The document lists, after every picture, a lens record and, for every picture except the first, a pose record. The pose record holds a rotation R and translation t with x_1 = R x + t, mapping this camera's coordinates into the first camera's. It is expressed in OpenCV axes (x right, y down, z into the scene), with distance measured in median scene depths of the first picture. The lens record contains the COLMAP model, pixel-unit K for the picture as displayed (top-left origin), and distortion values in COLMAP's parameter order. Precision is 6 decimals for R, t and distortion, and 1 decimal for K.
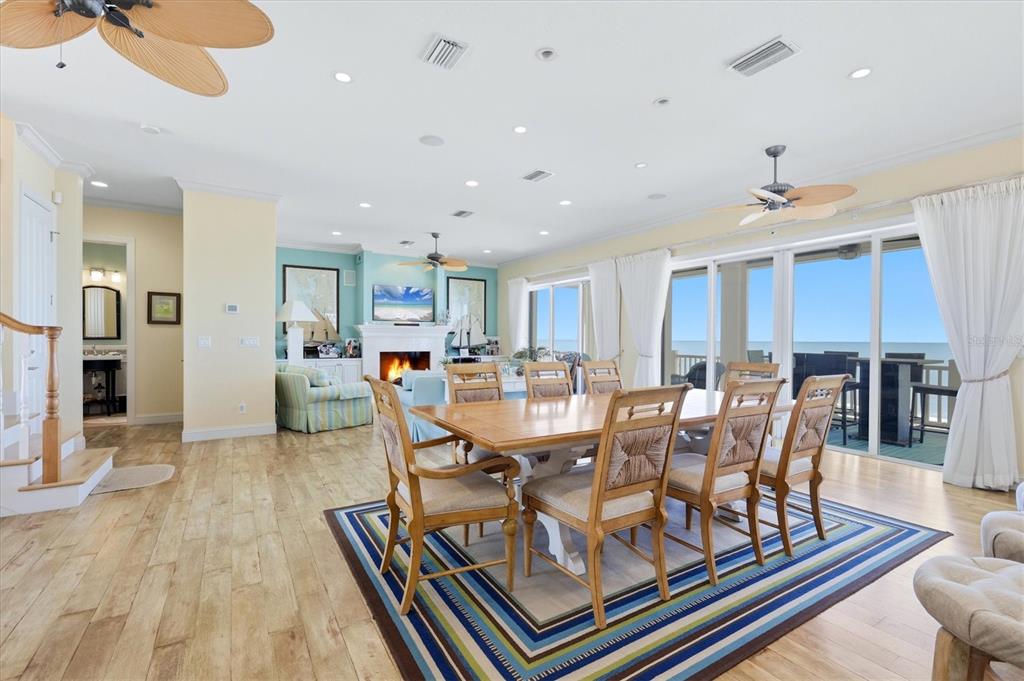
lens RADIAL K [[444.9, 0, 512.0], [0, 444.9, 340.5], [0, 0, 1]] dist [-0.001048, 0.000347]
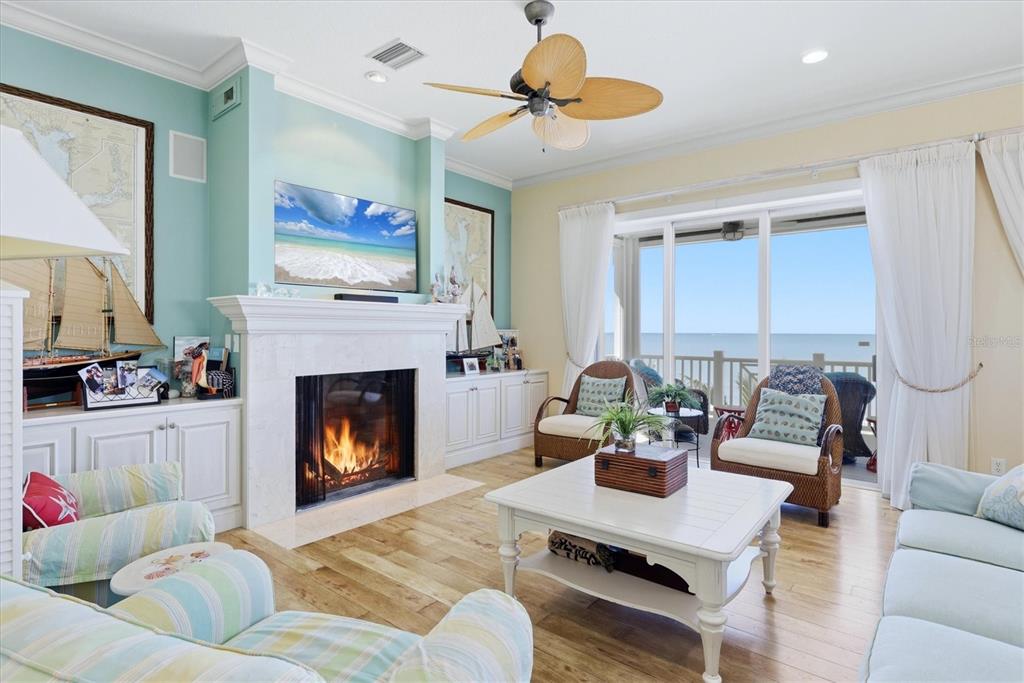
lens RADIAL K [[555.0, 0, 509.5], [0, 555.0, 316.7], [0, 0, 1]] dist [0.045360, 0.000064]
pose [[0.946016, 0.007373, 0.324037, -0.274777], [0.000192, 0.999728, -0.023310, -0.009964], [-0.324120, 0.022114, 0.945757, 0.526072]]
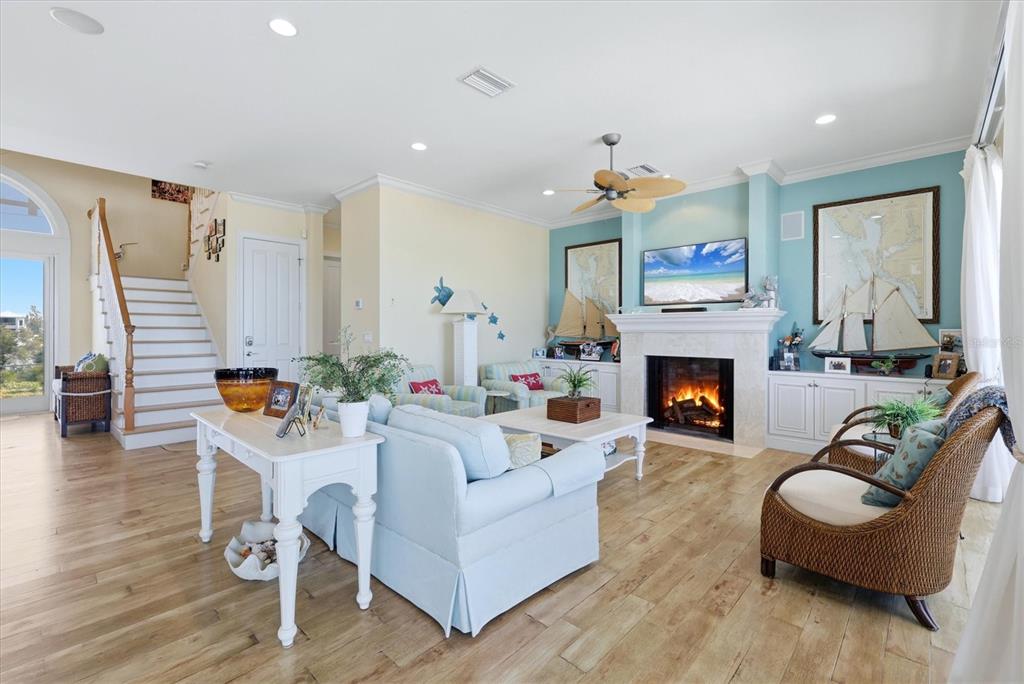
lens RADIAL K [[445.1, 0, 508.3], [0, 445.1, 328.3], [0, 0, 1]] dist [0.000387, 0.000135]
pose [[0.262255, -0.012266, -0.964921, 0.259781], [-0.004909, 0.999889, -0.014045, -0.003082], [0.964986, 0.008420, 0.262166, 0.628695]]
